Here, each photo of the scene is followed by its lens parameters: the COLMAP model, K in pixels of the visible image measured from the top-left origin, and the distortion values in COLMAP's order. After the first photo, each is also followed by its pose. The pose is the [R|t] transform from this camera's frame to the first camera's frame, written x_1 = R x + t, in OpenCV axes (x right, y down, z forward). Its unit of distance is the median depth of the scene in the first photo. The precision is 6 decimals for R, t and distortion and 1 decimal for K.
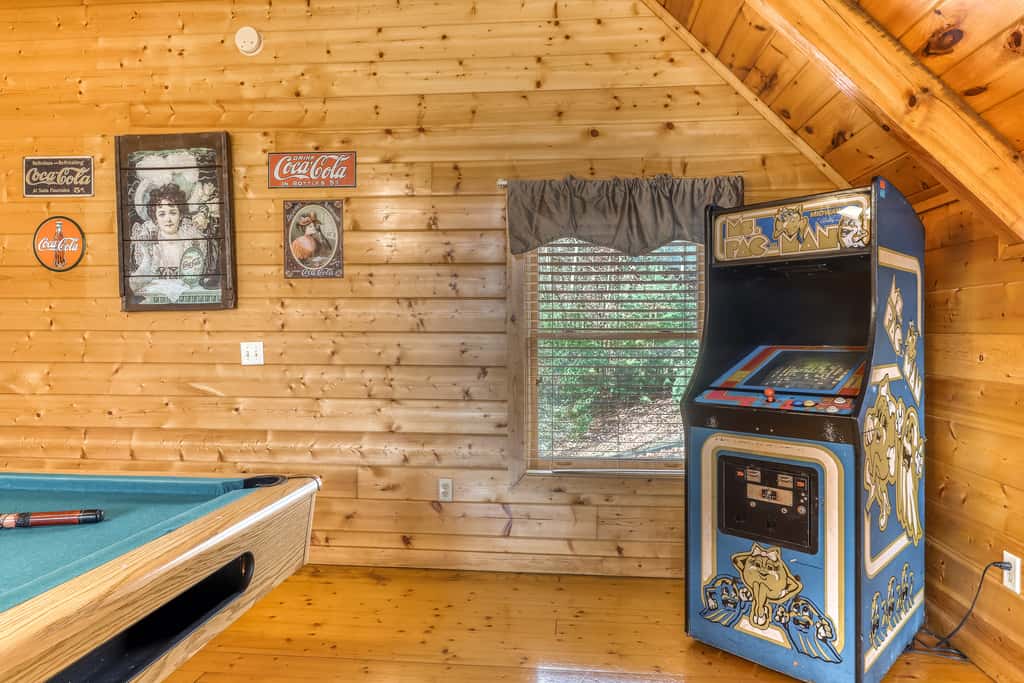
lens RADIAL K [[612.8, 0, 513.9], [0, 612.8, 341.7], [0, 0, 1]] dist [0.003687, -0.000993]
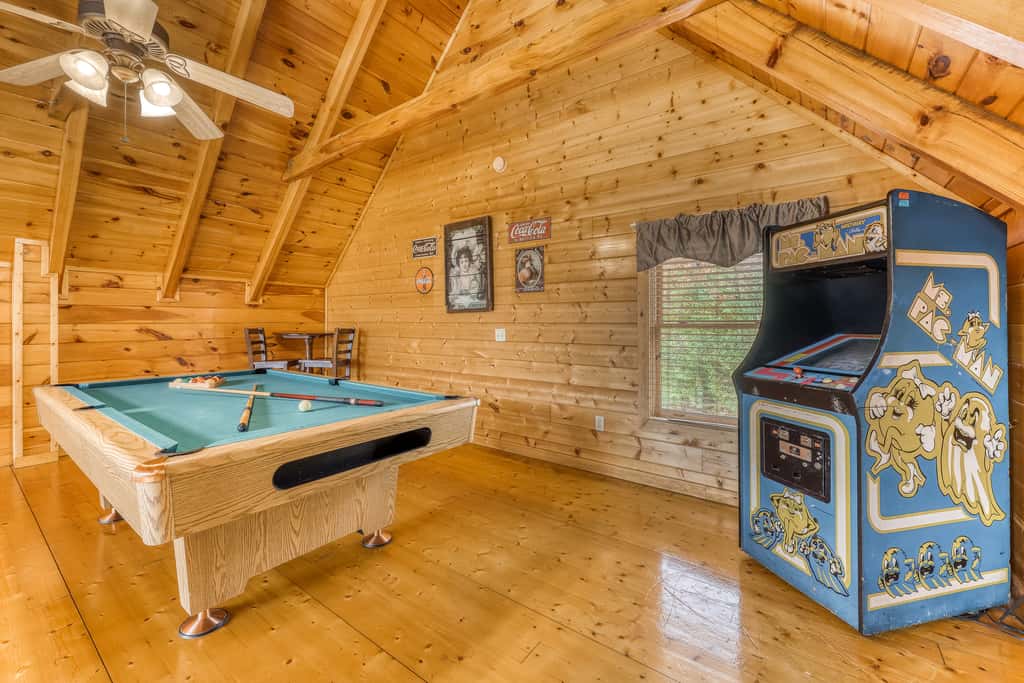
lens RADIAL K [[431.9, 0, 526.0], [0, 431.9, 322.2], [0, 0, 1]] dist [0.000587, -0.001438]
pose [[0.849476, -0.002522, -0.527622, 0.318228], [-0.006085, 0.999875, -0.014576, -0.000936], [0.527593, 0.015592, 0.849354, -0.046642]]
